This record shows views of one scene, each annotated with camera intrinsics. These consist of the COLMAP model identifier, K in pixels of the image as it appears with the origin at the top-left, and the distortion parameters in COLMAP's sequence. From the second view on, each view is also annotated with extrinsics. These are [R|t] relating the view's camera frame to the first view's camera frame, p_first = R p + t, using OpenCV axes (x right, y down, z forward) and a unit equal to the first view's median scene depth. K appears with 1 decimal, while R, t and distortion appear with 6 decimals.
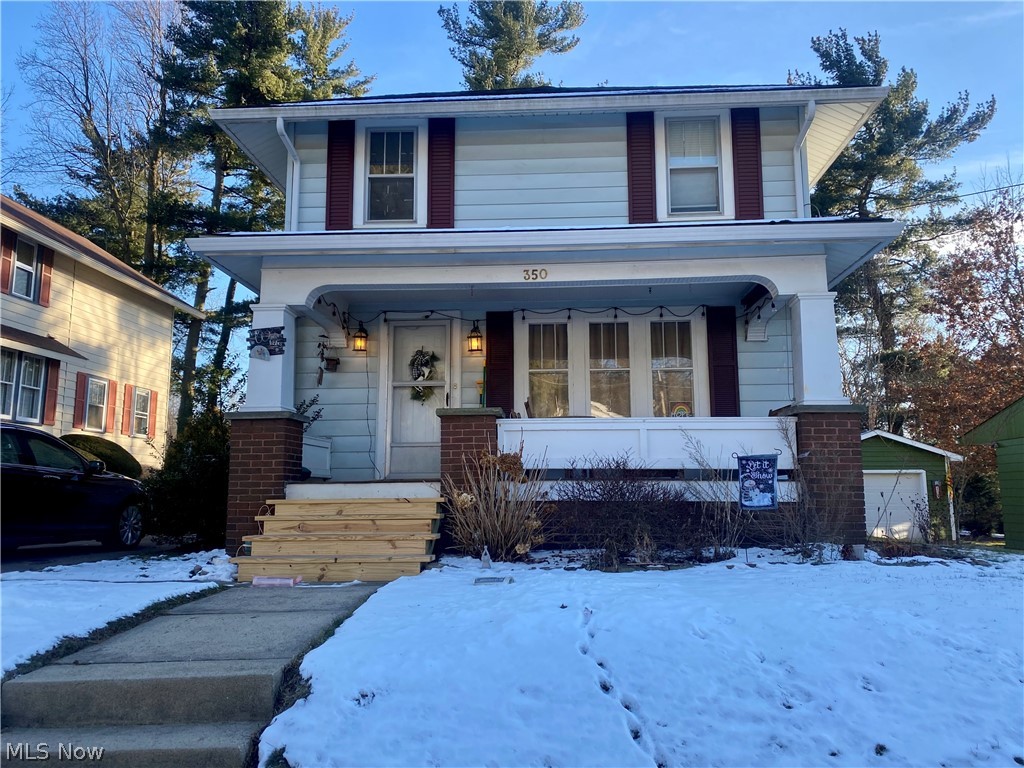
lens RADIAL K [[752.6, 0, 512.0], [0, 752.6, 384.0], [0, 0, 1]] dist [0.017445, -0.001826]
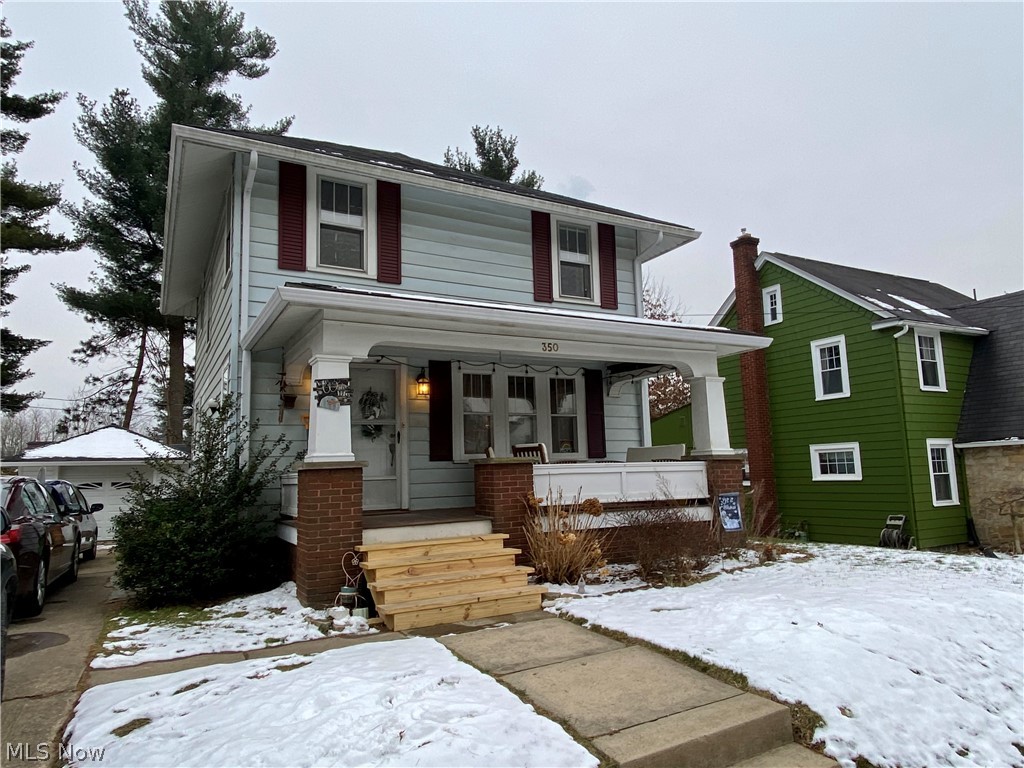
lens RADIAL K [[653.9, 0, 512.0], [0, 653.9, 384.0], [0, 0, 1]] dist [0.031803, -0.025142]
pose [[0.849342, 0.051126, 0.525361, -0.450453], [-0.048355, 0.998649, -0.019010, -0.047192], [-0.525623, -0.009258, 0.850667, 0.080821]]
